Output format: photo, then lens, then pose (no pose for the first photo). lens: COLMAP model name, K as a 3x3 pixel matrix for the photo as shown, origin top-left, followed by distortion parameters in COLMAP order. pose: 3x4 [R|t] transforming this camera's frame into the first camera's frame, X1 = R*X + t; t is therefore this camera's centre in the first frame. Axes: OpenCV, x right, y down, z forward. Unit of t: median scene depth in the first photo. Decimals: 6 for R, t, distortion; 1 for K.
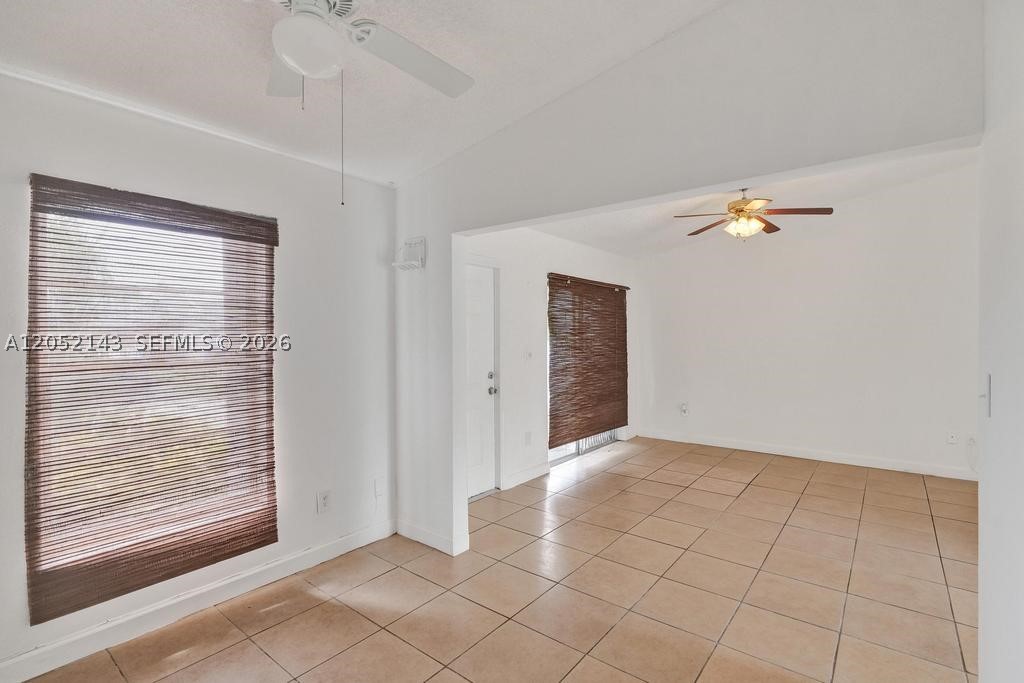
lens RADIAL K [[476.8, 0, 514.1], [0, 476.8, 341.5], [0, 0, 1]] dist [-0.003681, -0.000412]
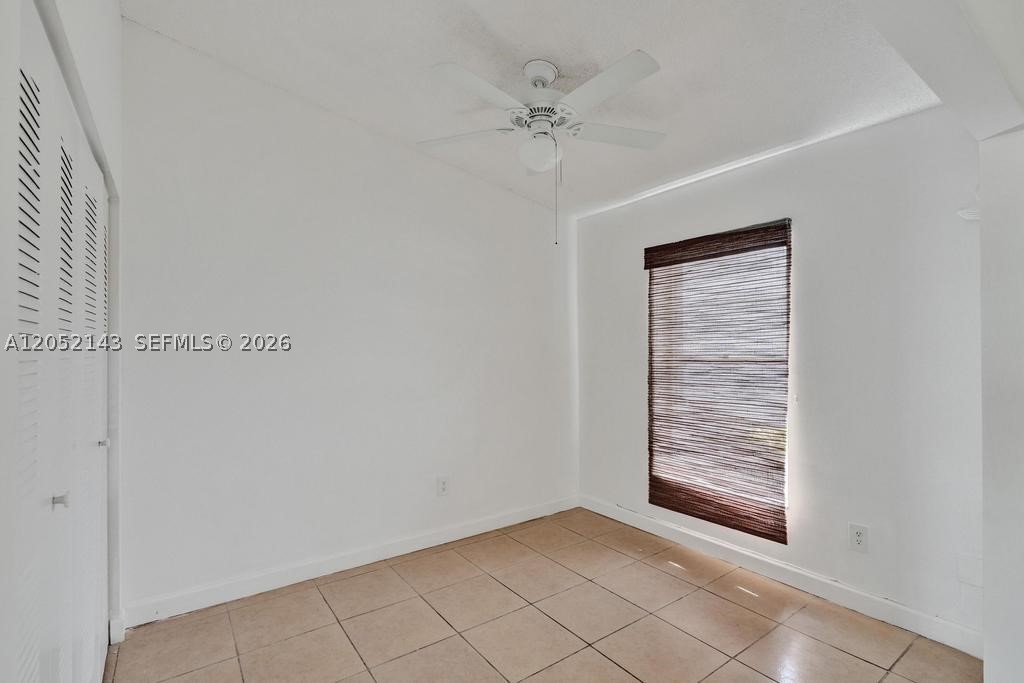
lens RADIAL K [[476.8, 0, 514.1], [0, 476.8, 343.0], [0, 0, 1]] dist [-0.003681, -0.000412]
pose [[-0.266644, -0.000690, -0.963795, 0.684906], [-0.000187, 1.000000, -0.000664, 0.002324], [0.963795, 0.000003, -0.266644, 0.813498]]
